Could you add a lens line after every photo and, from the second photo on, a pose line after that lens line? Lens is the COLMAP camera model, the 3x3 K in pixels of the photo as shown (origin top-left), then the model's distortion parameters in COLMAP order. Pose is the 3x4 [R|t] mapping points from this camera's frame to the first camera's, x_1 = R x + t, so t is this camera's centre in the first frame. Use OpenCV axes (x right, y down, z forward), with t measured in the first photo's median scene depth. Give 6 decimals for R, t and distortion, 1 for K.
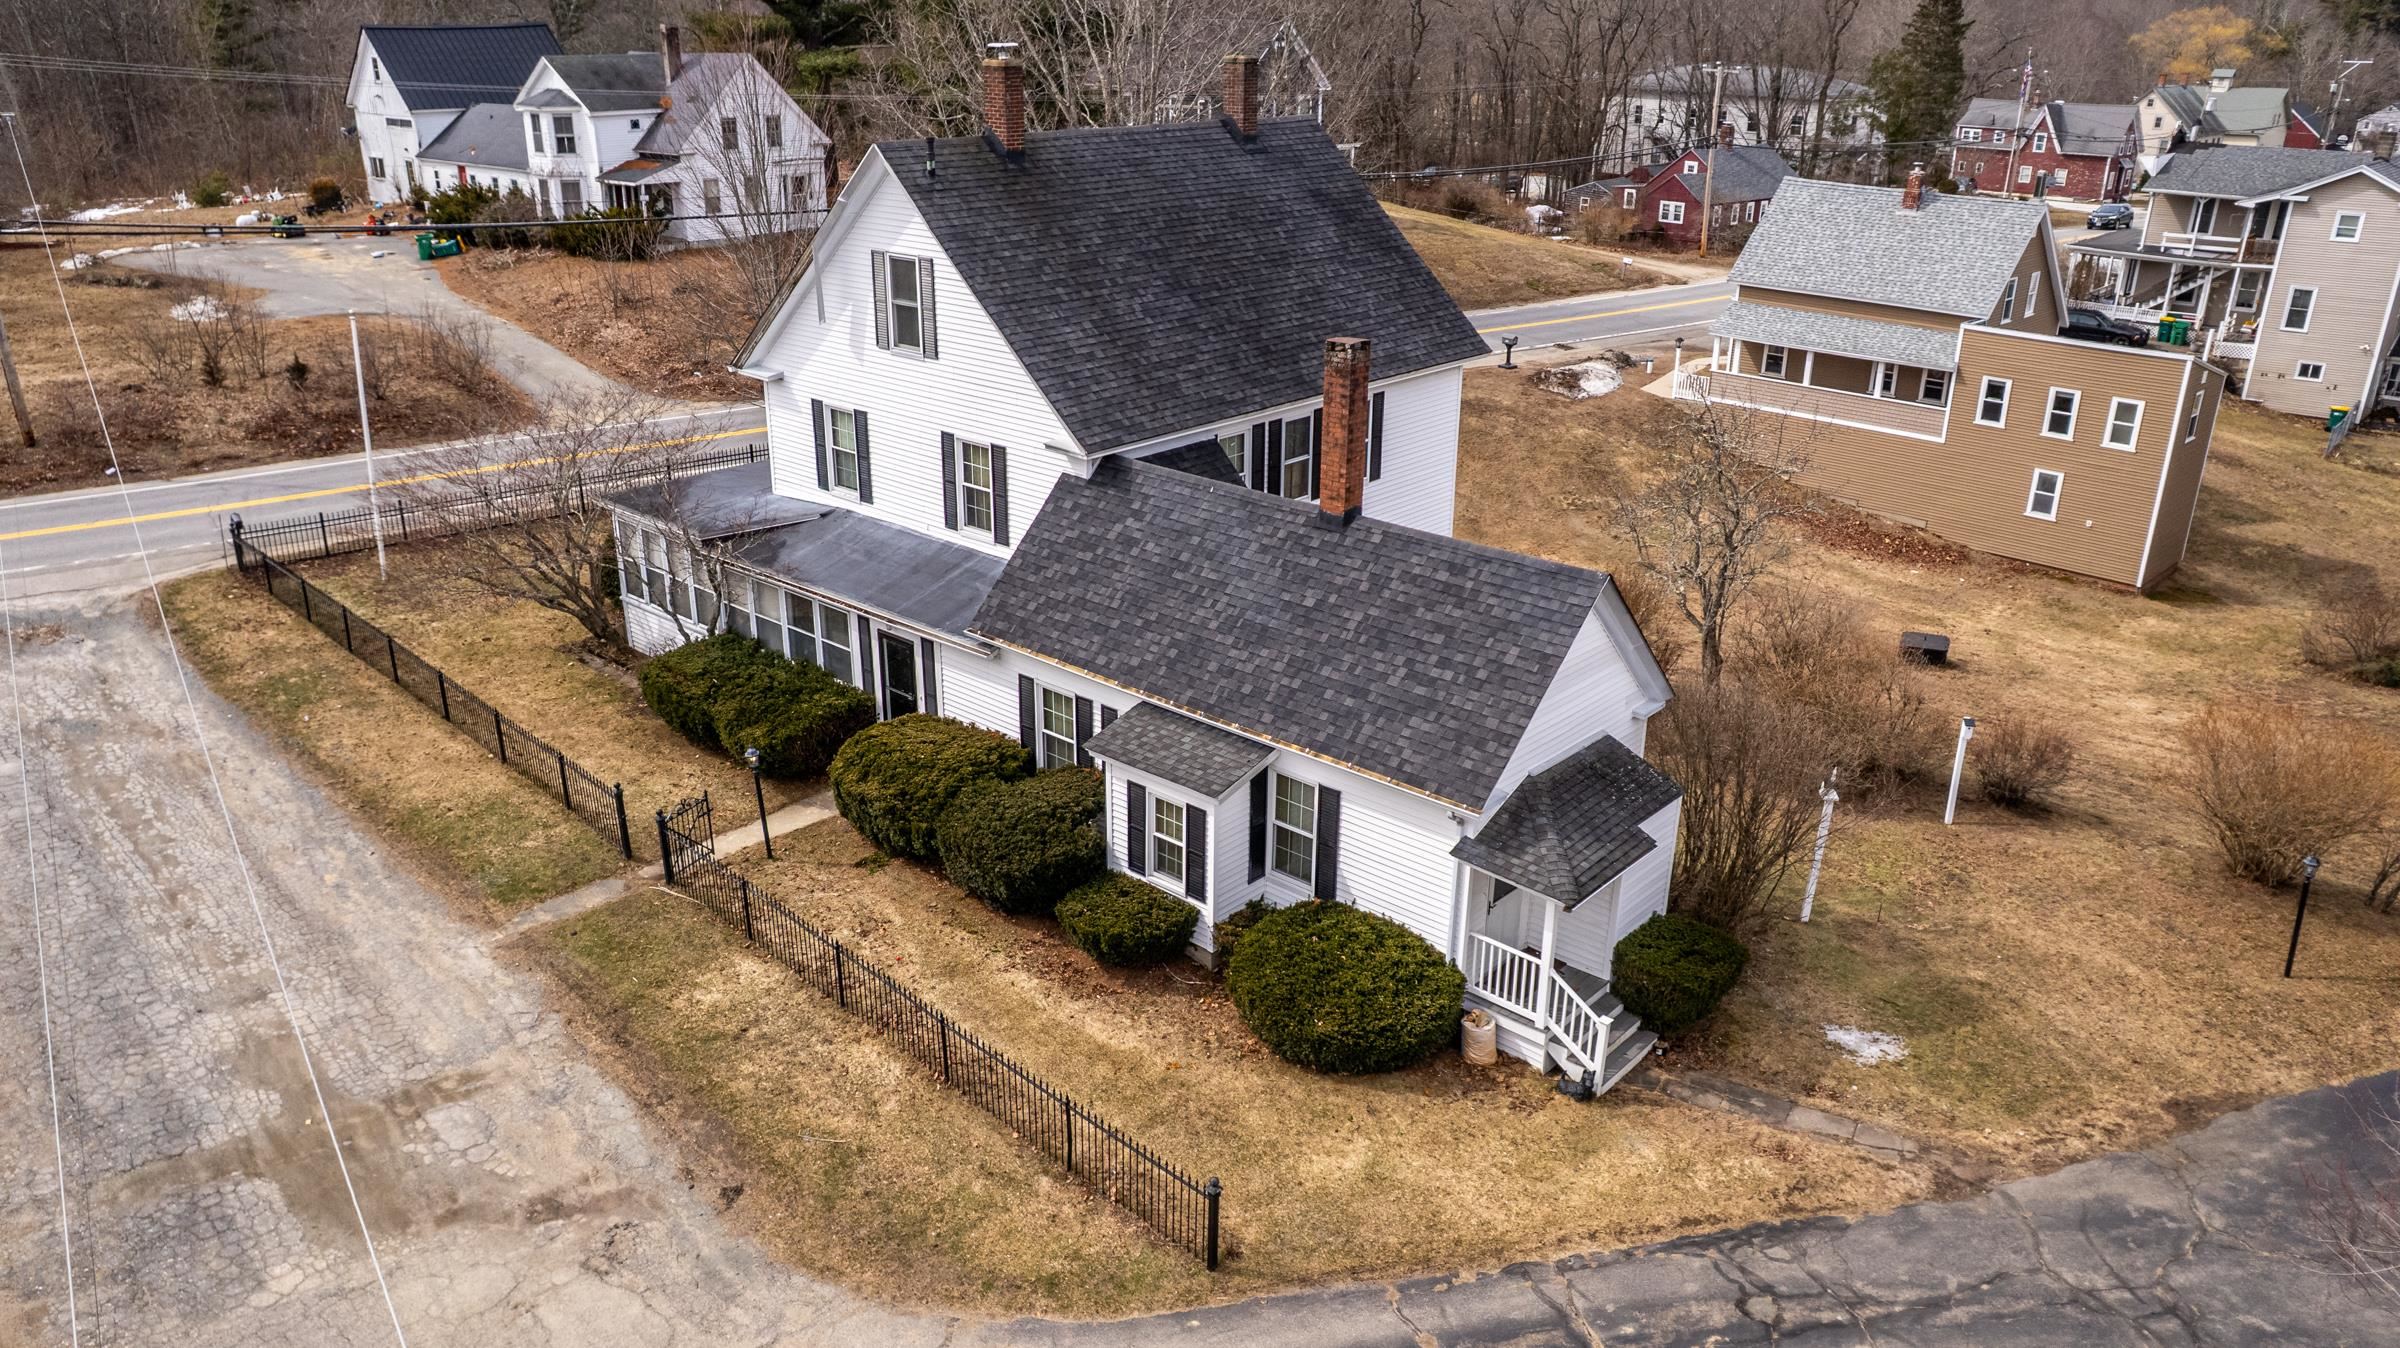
lens RADIAL K [[1685.2, 0, 1201.0], [0, 1685.2, 714.3], [0, 0, 1]] dist [-0.089265, 0.082435]
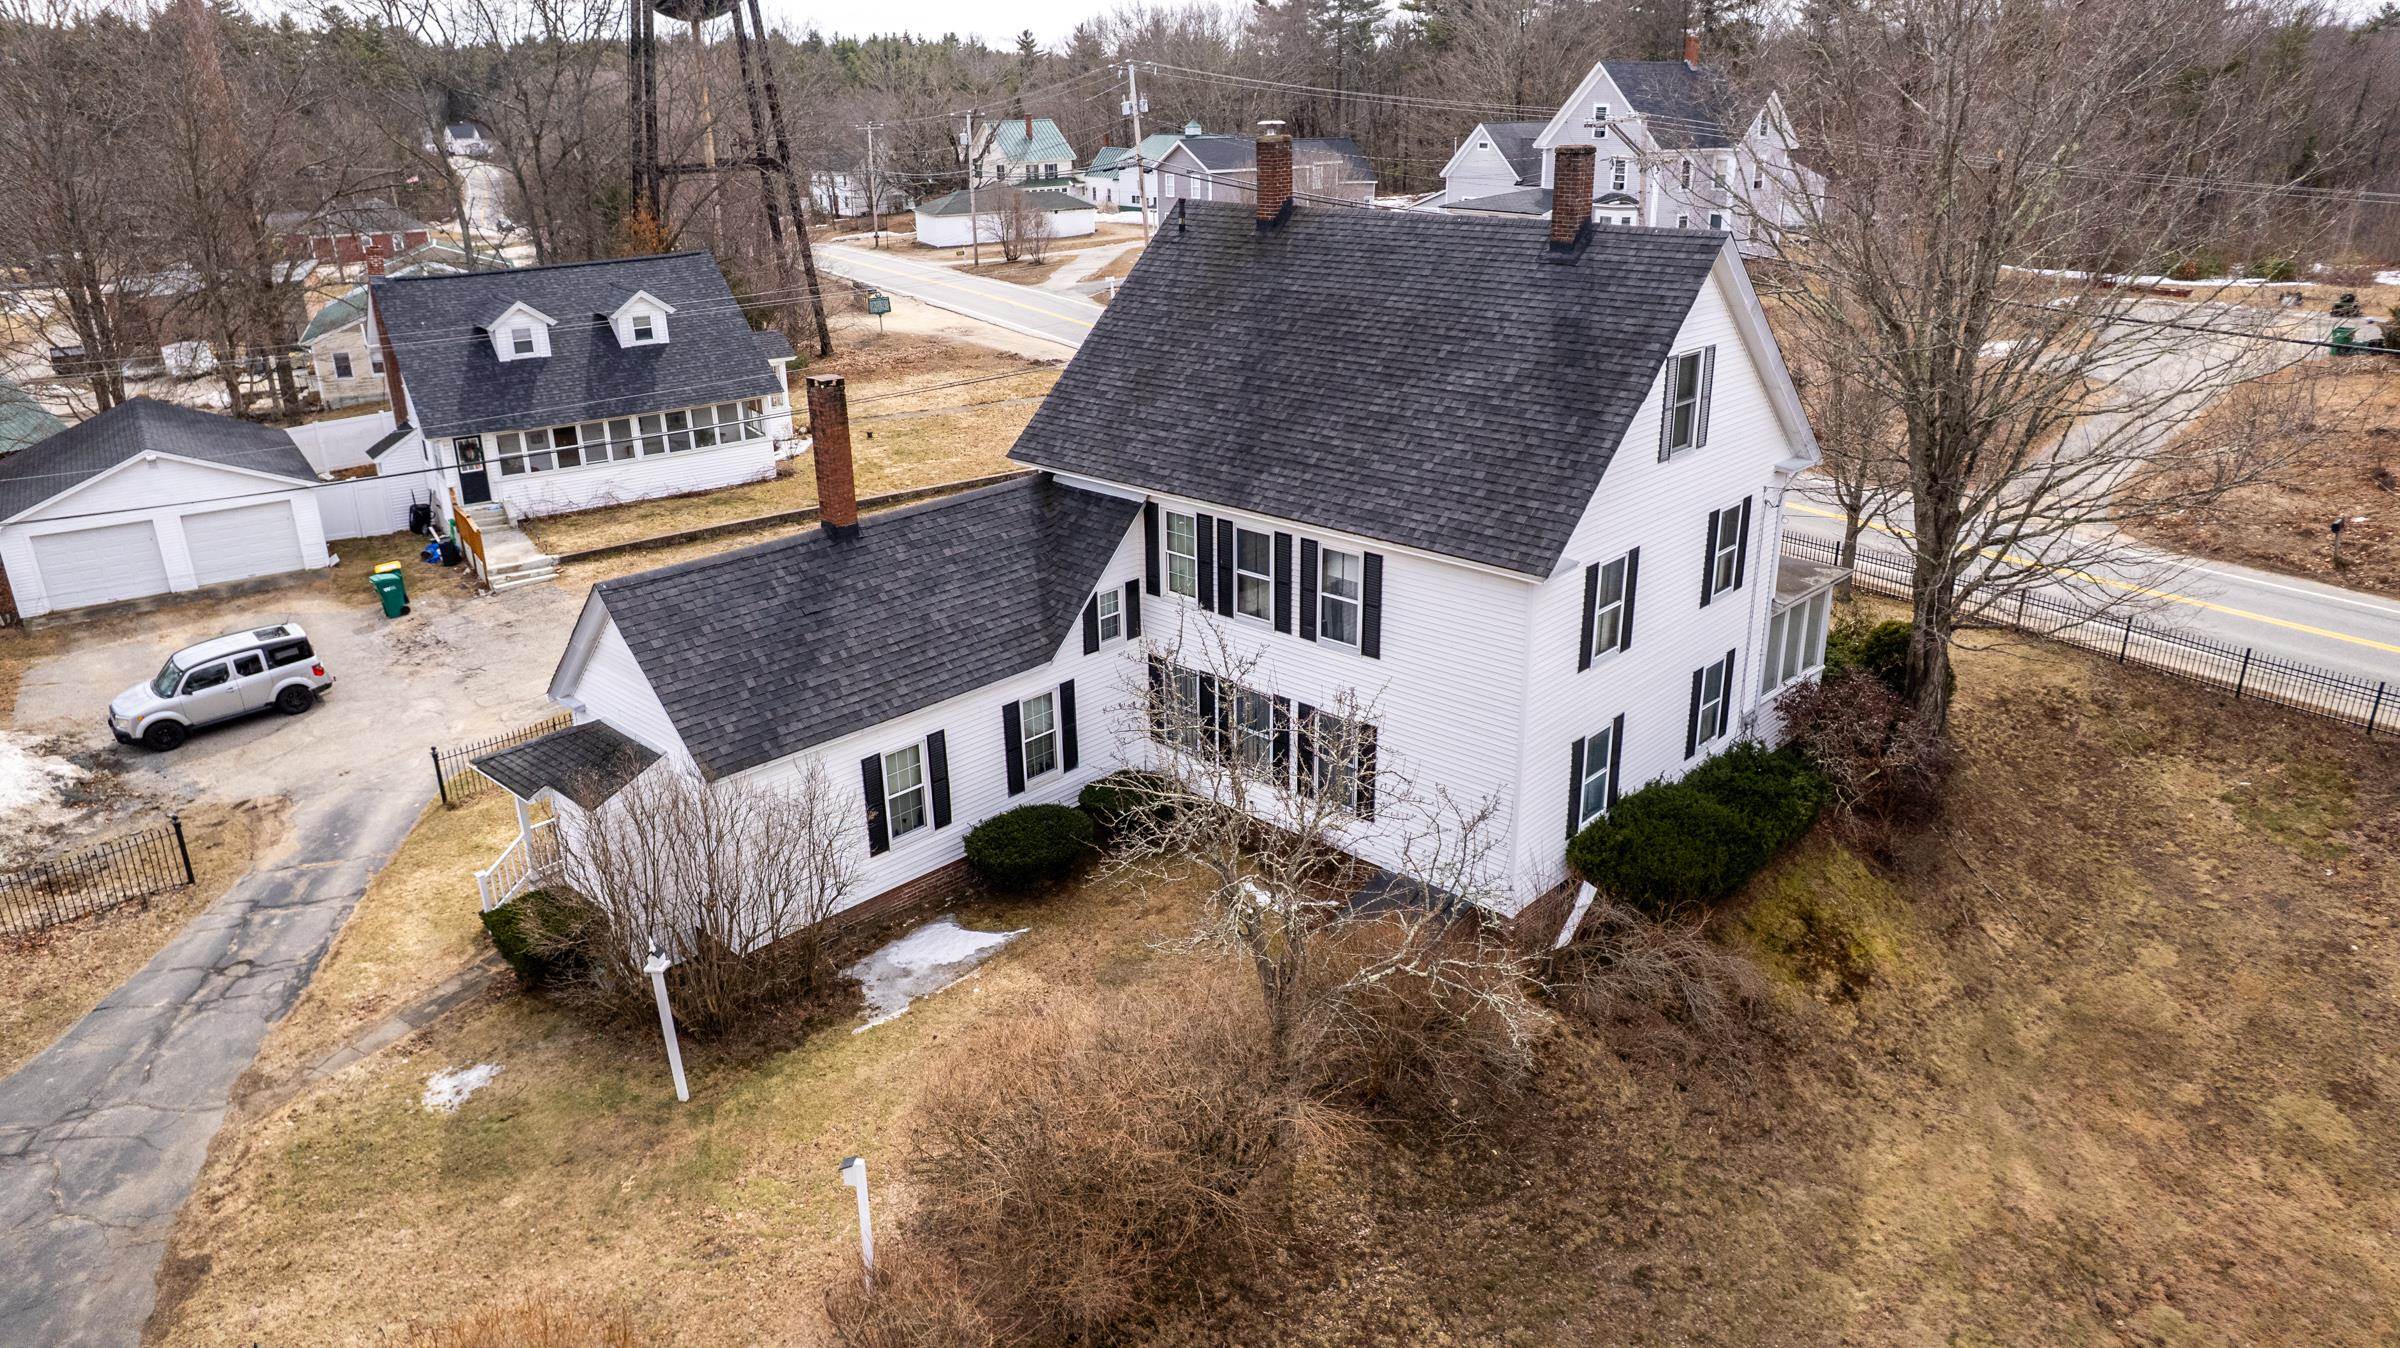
lens RADIAL K [[1546.3, 0, 1215.0], [0, 1546.3, 671.3], [0, 0, 1]] dist [-0.078663, 0.065373]
pose [[-0.014660, 0.350001, -0.936634, 0.965095], [-0.379953, 0.864520, 0.329001, -0.418353], [0.924889, 0.360701, 0.120310, 0.999494]]
